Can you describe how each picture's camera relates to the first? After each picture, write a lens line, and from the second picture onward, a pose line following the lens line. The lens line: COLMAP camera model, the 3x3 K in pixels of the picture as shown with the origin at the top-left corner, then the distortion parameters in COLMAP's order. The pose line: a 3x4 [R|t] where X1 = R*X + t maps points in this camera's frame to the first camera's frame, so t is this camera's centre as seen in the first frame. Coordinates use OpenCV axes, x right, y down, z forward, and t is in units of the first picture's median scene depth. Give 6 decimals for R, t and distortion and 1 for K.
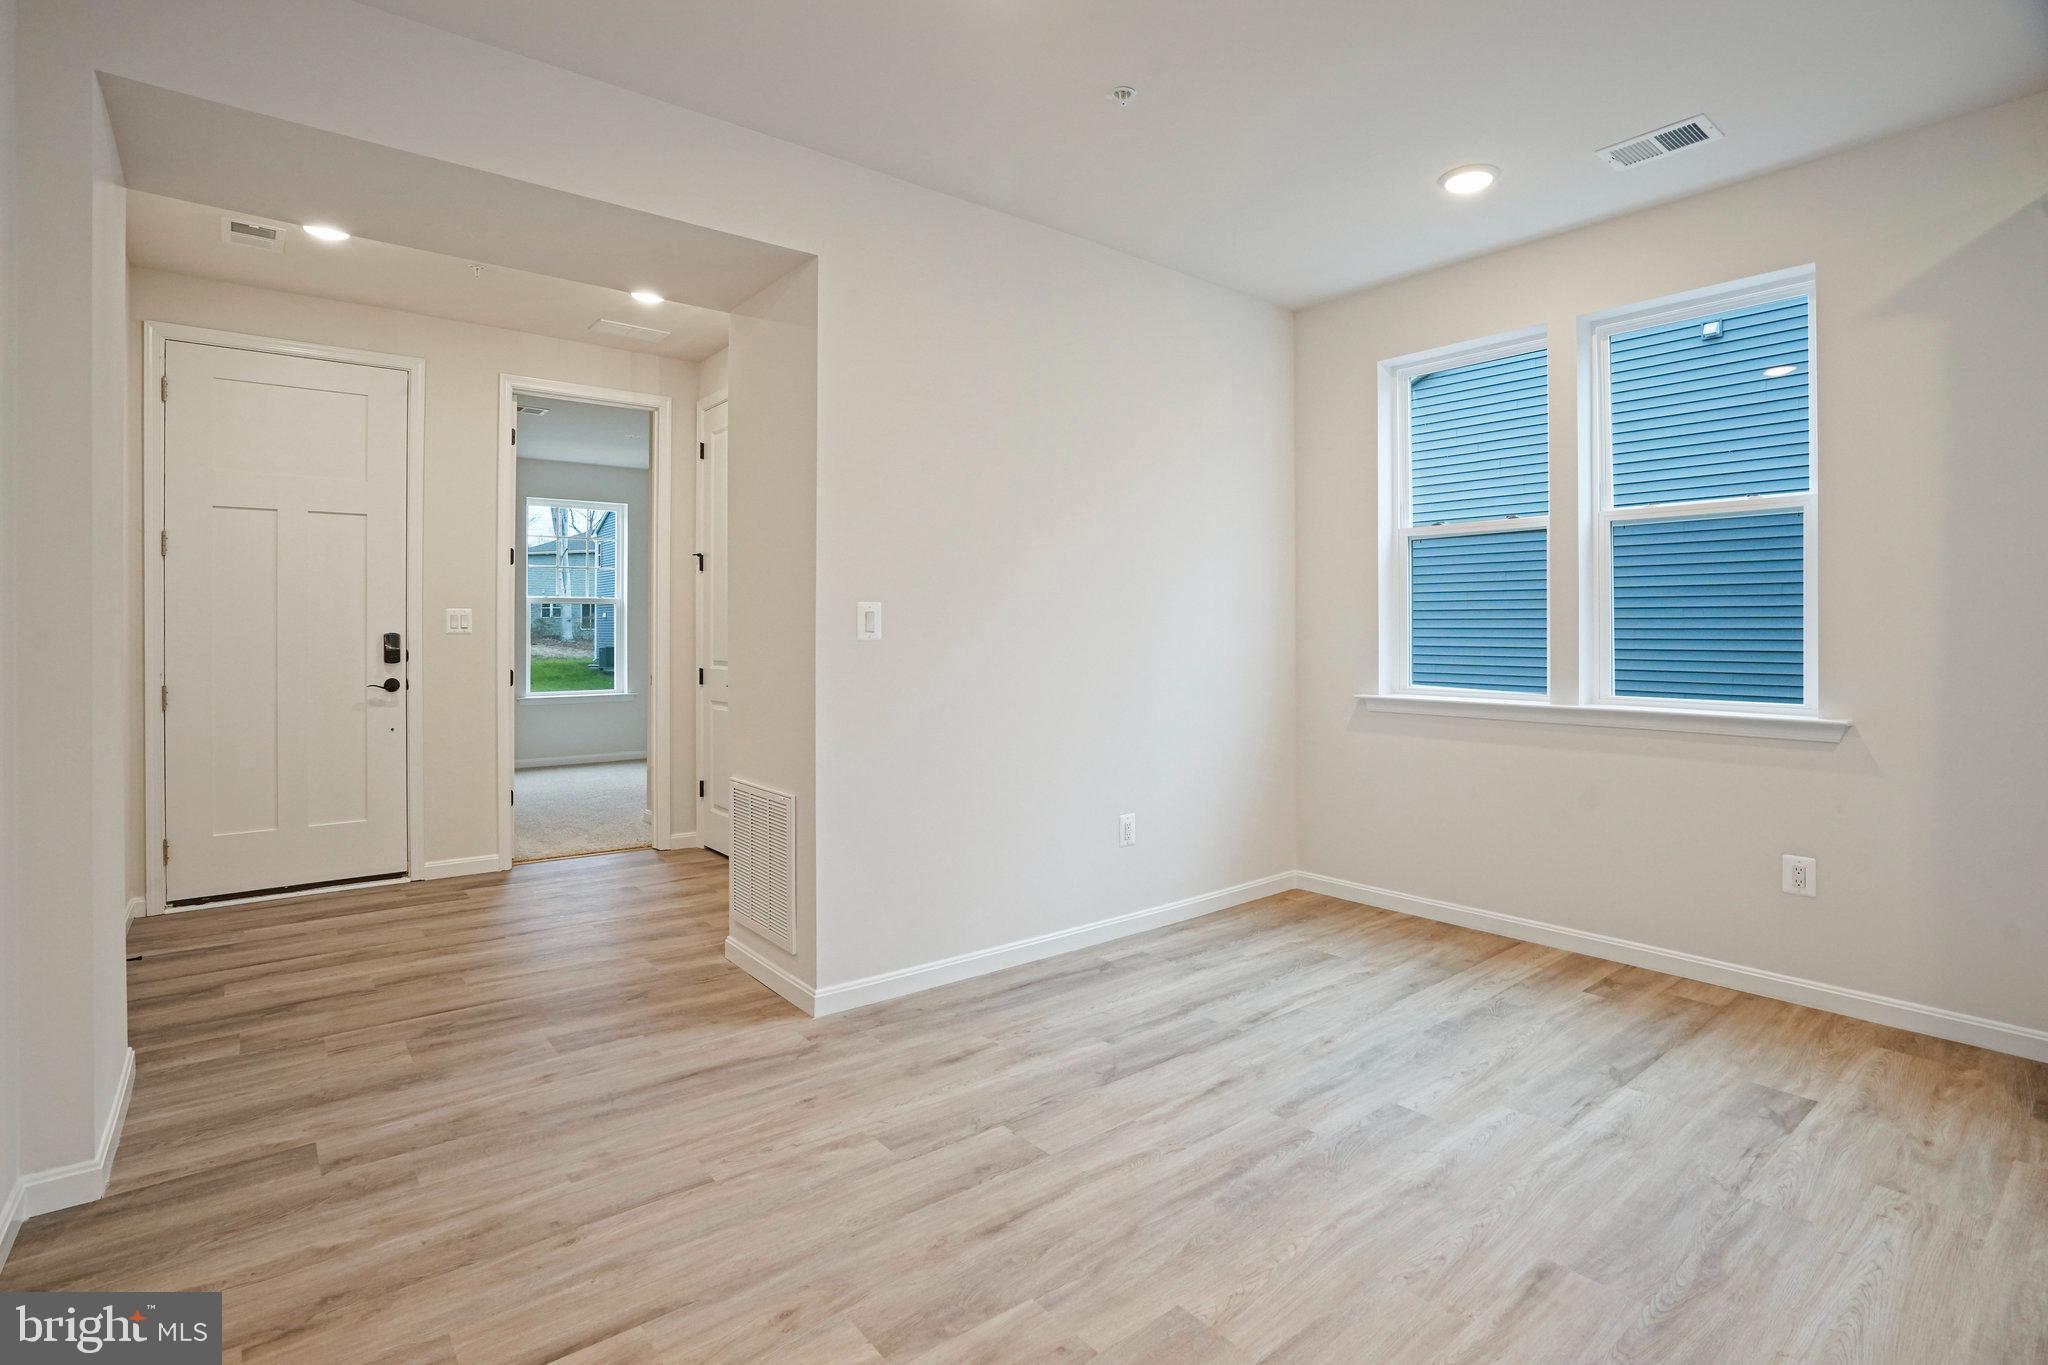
lens RADIAL K [[1018.9, 0, 1019.0], [0, 1018.9, 632.9], [0, 0, 1]] dist [-0.015228, -0.000042]
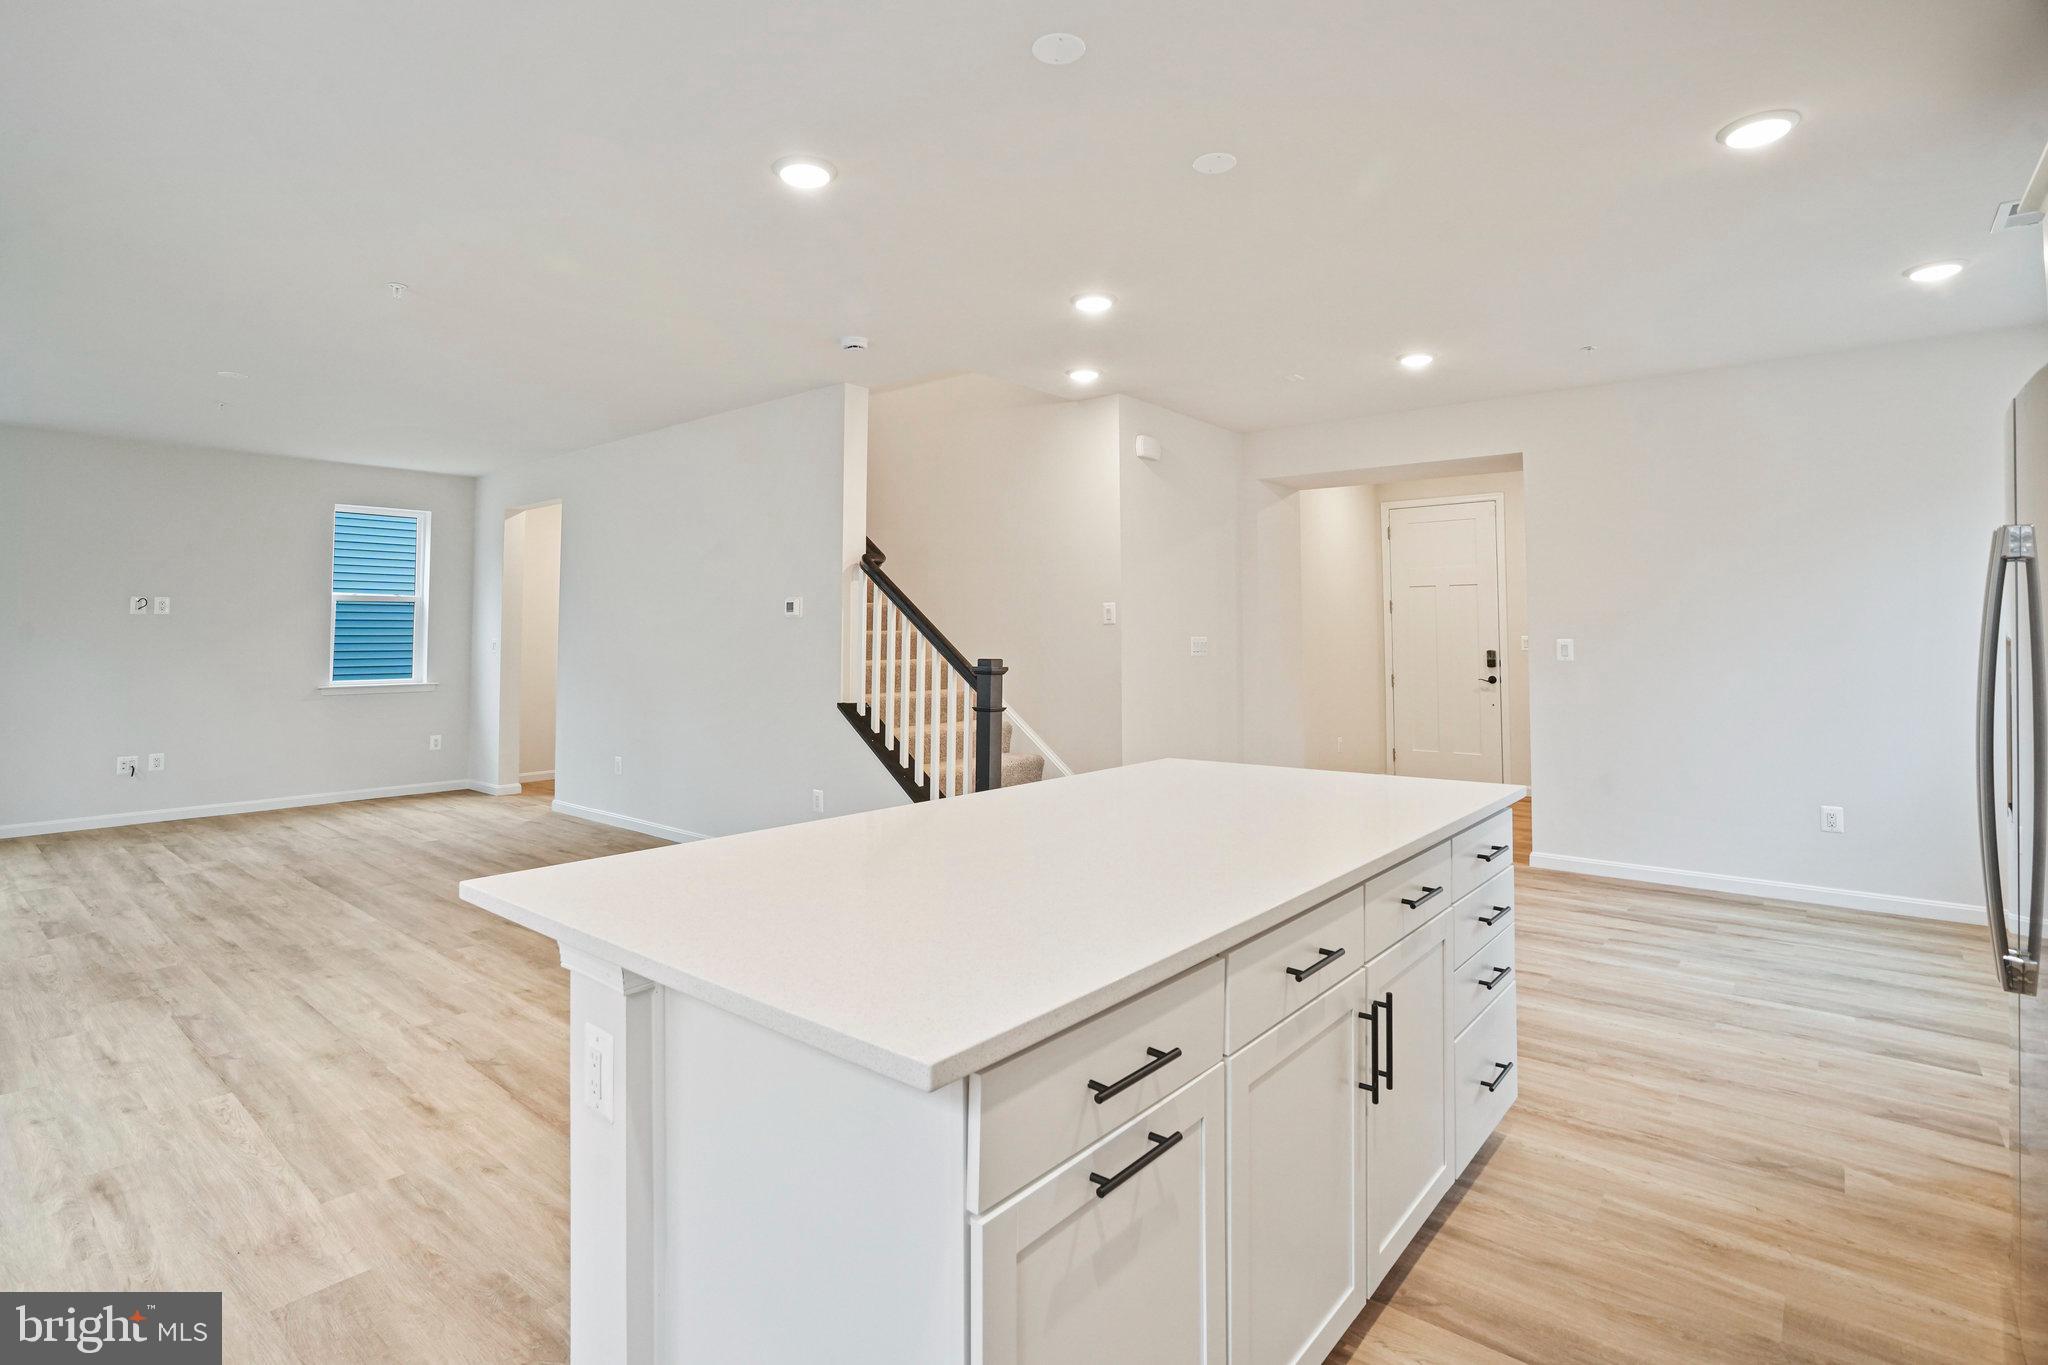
lens RADIAL K [[984.6, 0, 1021.5], [0, 984.6, 647.7], [0, 0, 1]] dist [0.000369, 0.000171]
pose [[0.225387, 0.009380, -0.974224, 0.971315], [0.002441, 0.999945, 0.010192, -0.026645], [0.974266, -0.004676, 0.225352, -0.205763]]
